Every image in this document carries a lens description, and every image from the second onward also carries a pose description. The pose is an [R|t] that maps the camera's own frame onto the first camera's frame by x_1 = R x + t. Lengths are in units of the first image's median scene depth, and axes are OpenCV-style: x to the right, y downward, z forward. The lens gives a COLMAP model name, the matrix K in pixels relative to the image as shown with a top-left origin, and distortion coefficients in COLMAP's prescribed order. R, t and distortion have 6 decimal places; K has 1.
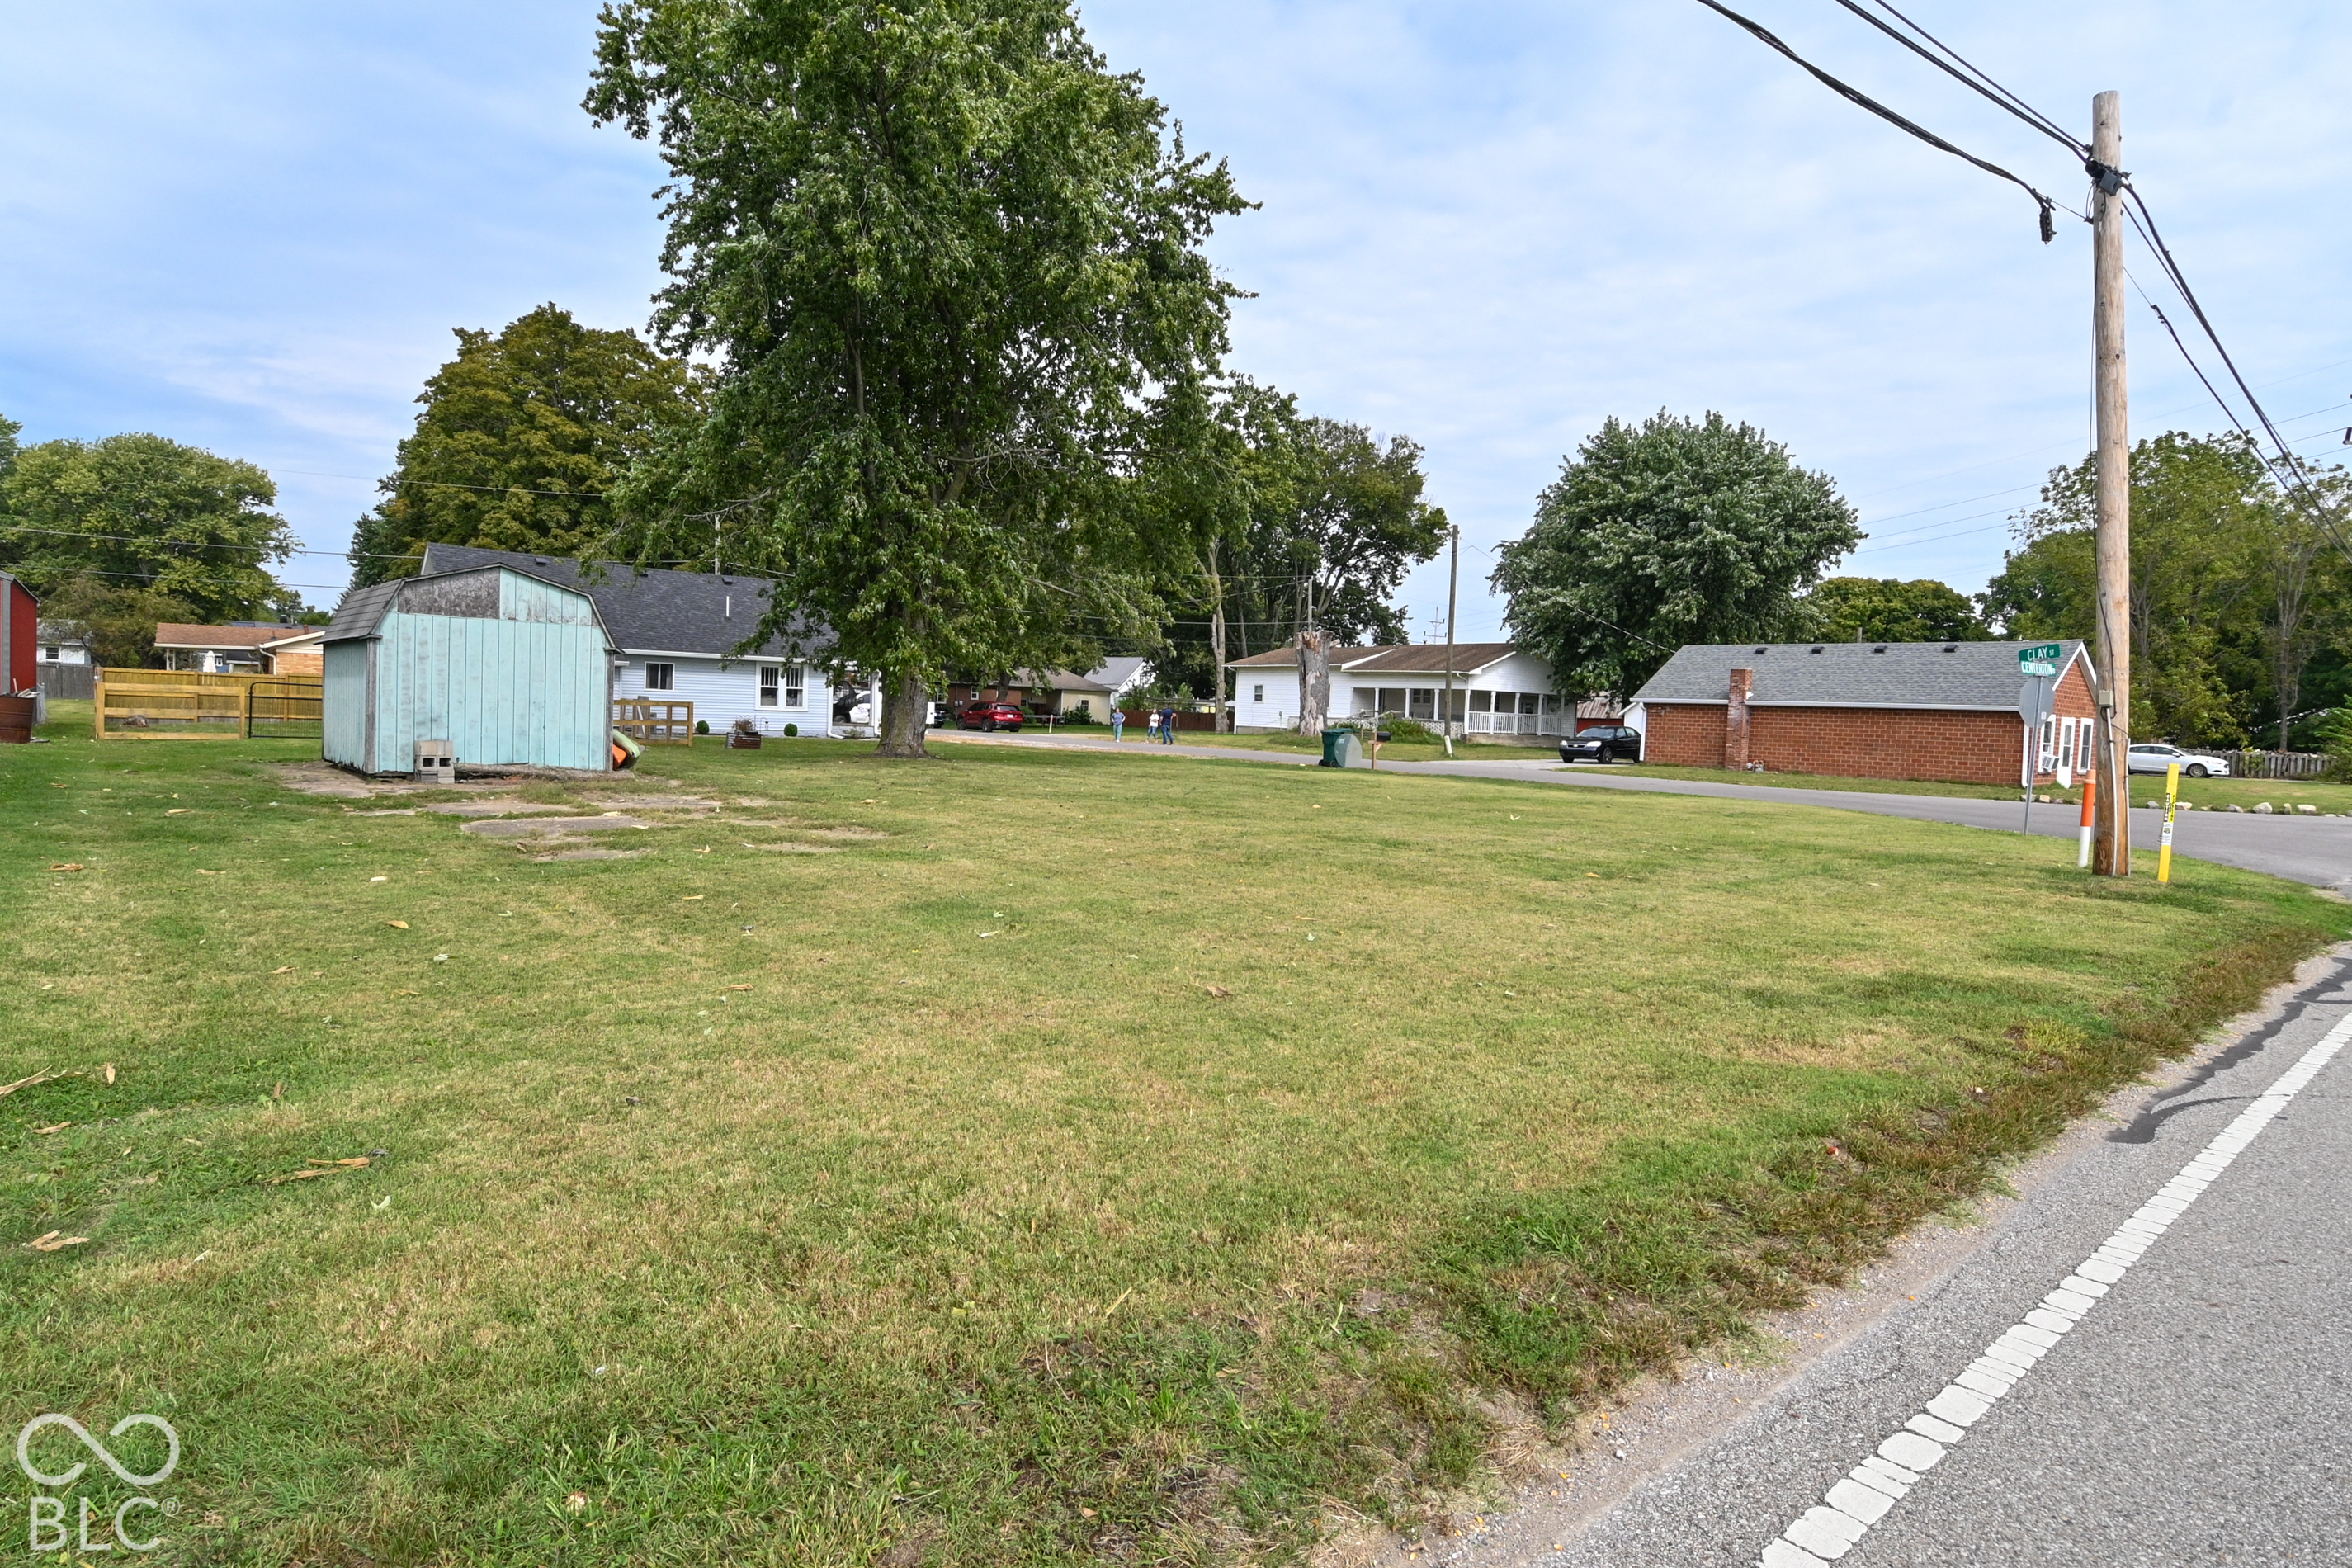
lens RADIAL K [[1315.1, 0, 1180.5], [0, 1315.1, 772.7], [0, 0, 1]] dist [0.038902, -0.032521]
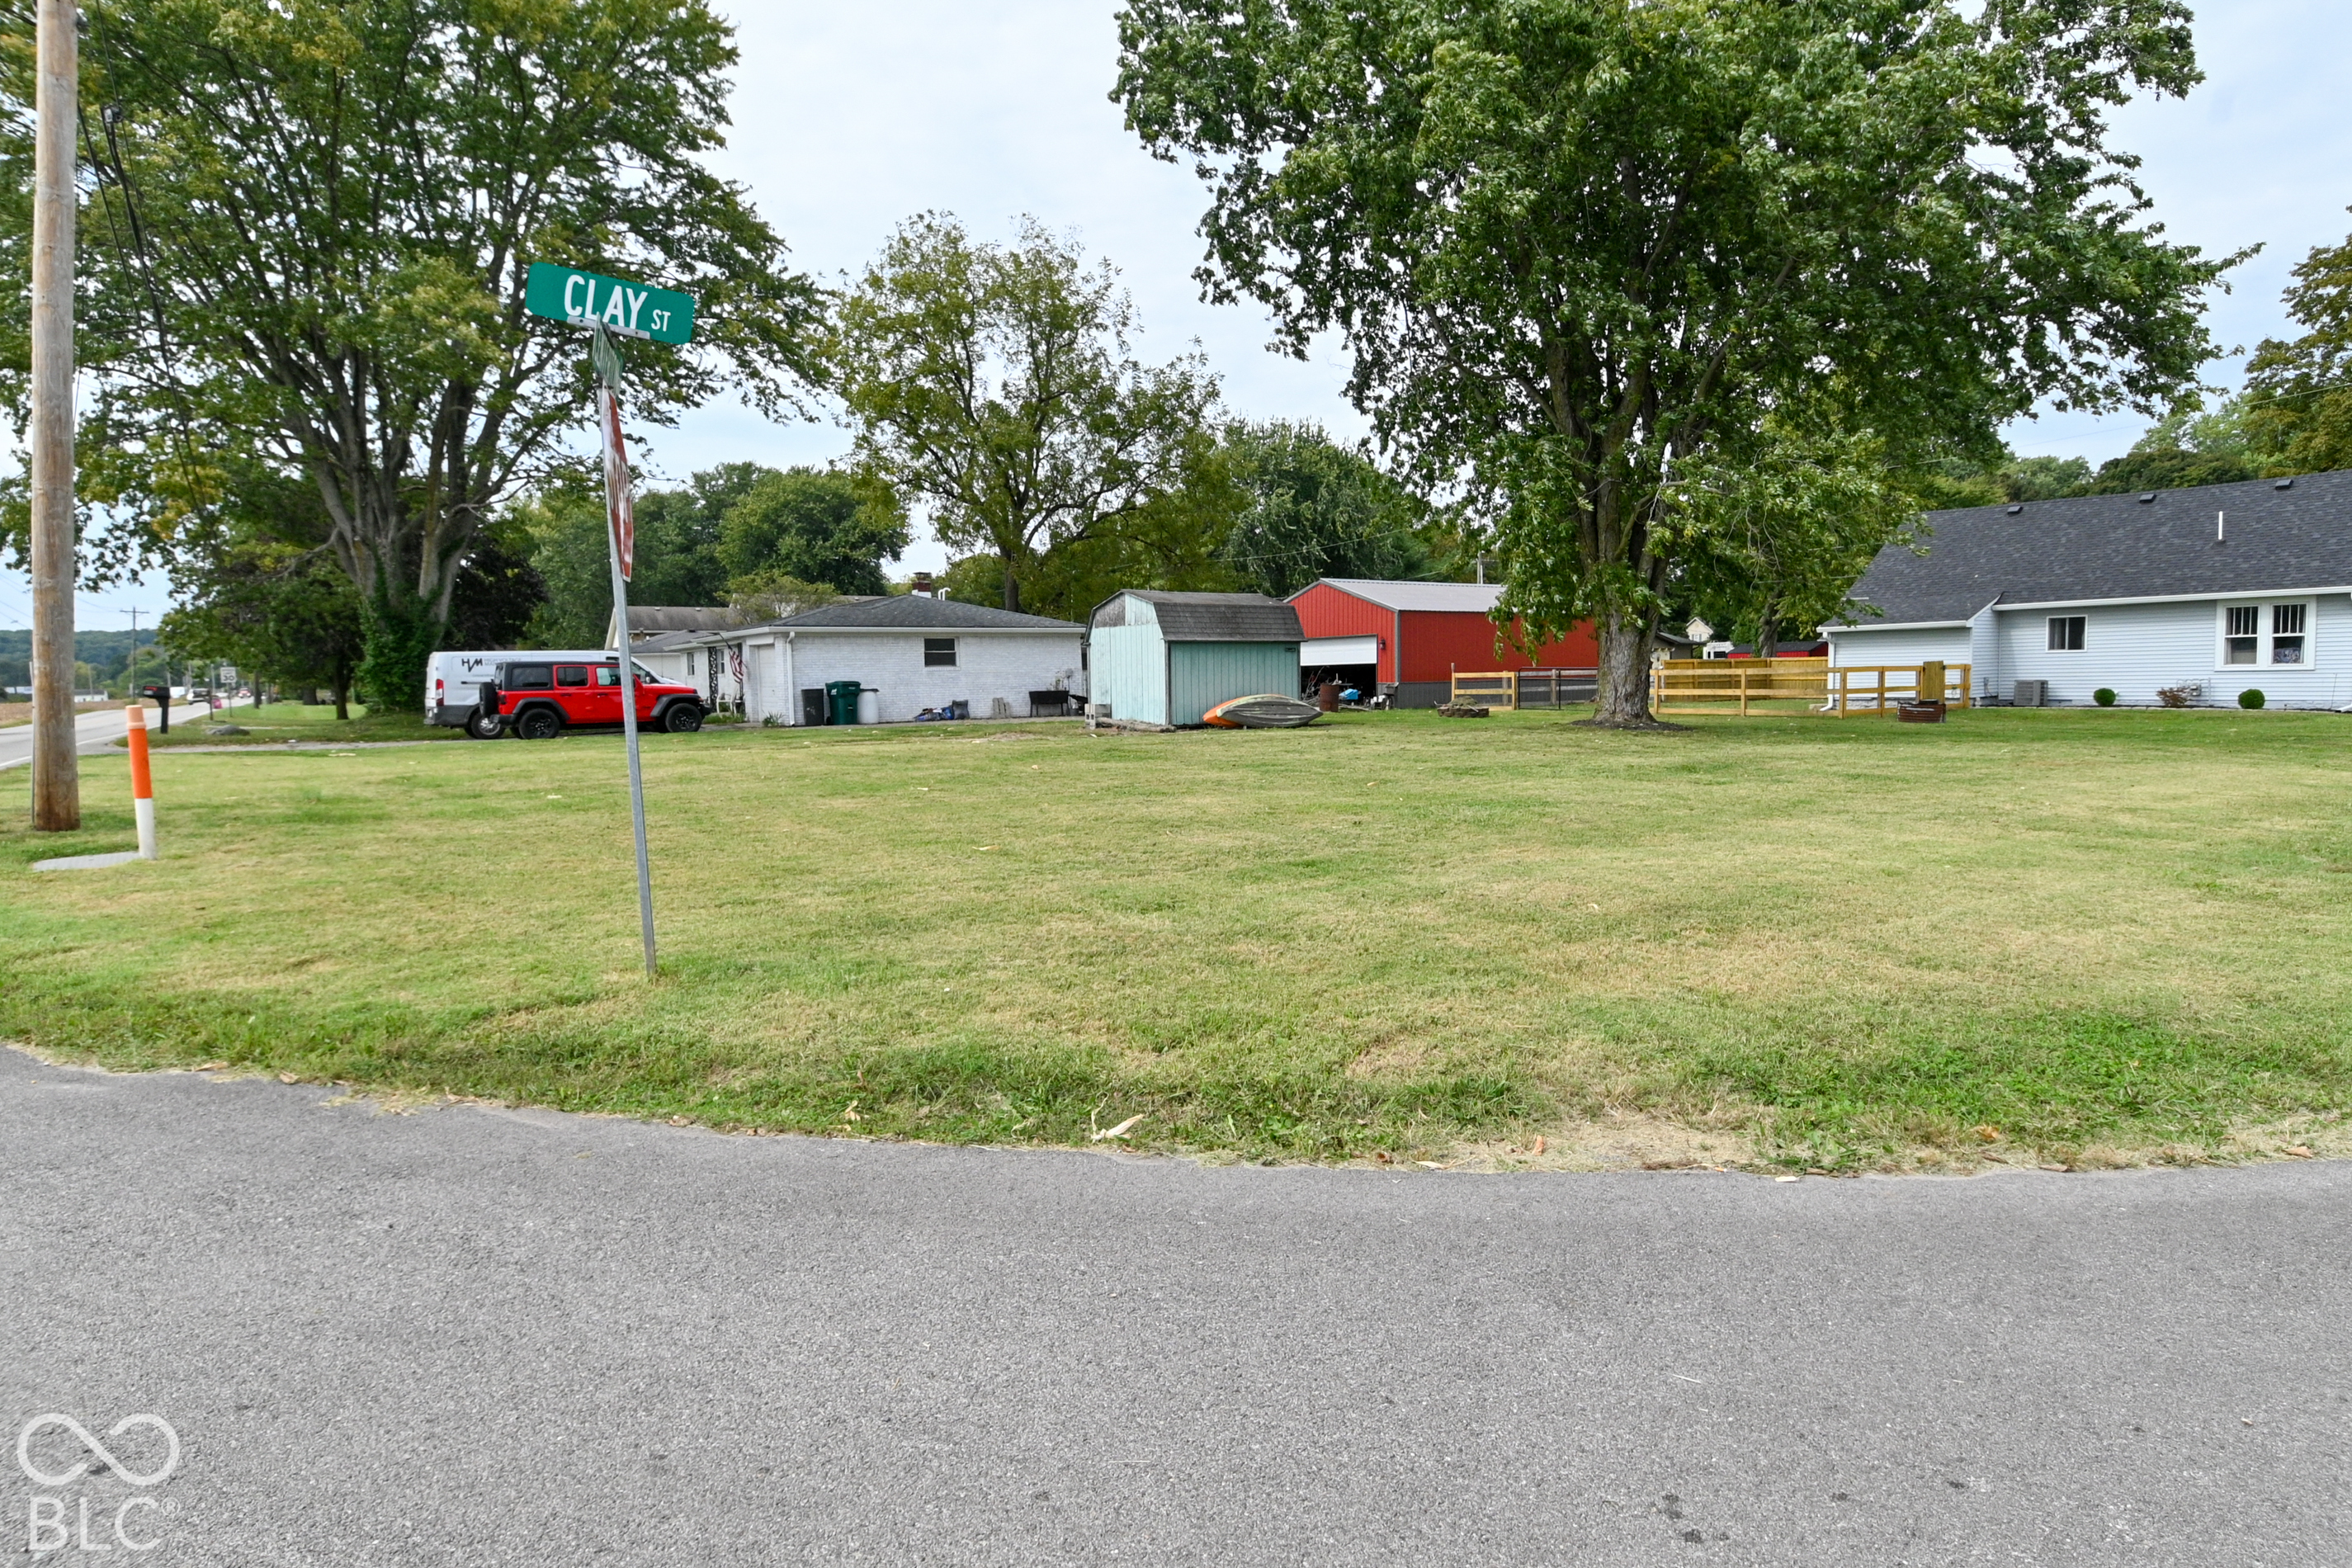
lens RADIAL K [[1313.9, 0, 1176.0], [0, 1313.9, 784.0], [0, 0, 1]] dist [0.051933, -0.032785]
pose [[-0.052228, 0.052965, -0.997230, 0.259185], [-0.034136, 0.997914, 0.054789, -0.004377], [0.998052, 0.036903, -0.050311, 0.287126]]
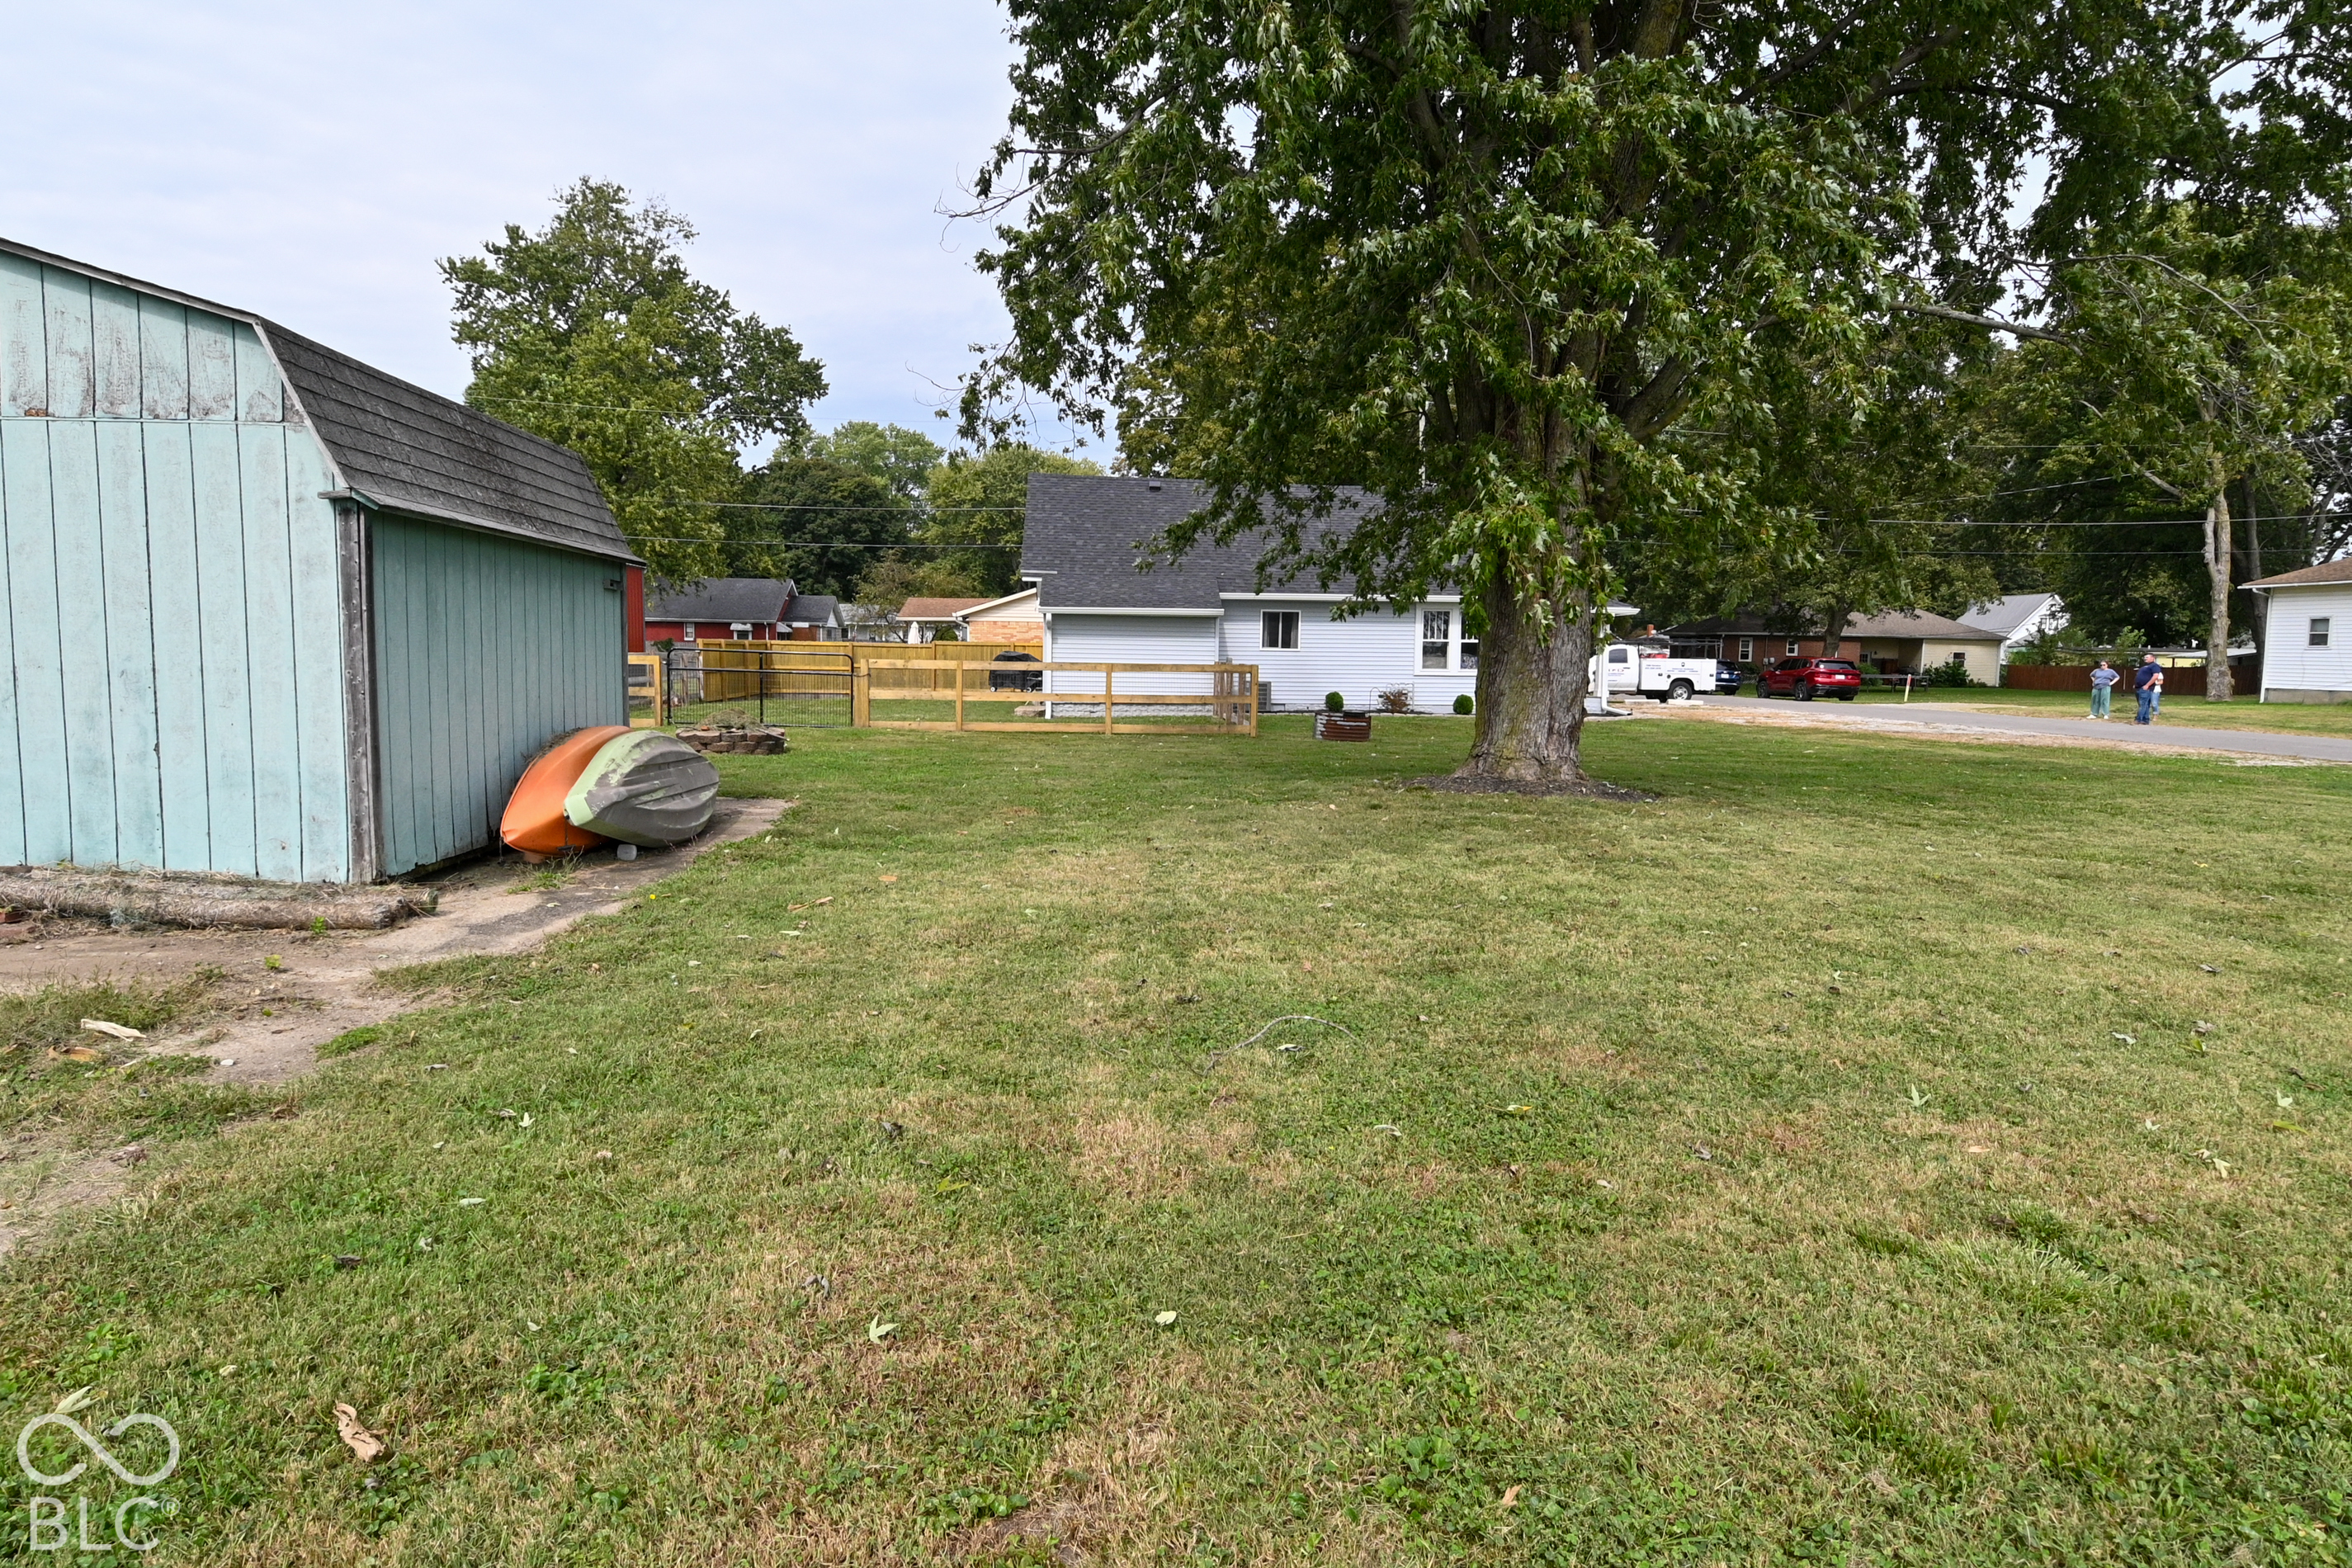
lens RADIAL K [[1315.1, 0, 1180.5], [0, 1315.1, 772.7], [0, 0, 1]] dist [0.038902, -0.032521]
pose [[0.828810, 0.027415, -0.558858, -0.025163], [-0.011737, 0.999431, 0.031622, -0.010598], [0.559407, -0.019649, 0.828660, 0.221746]]
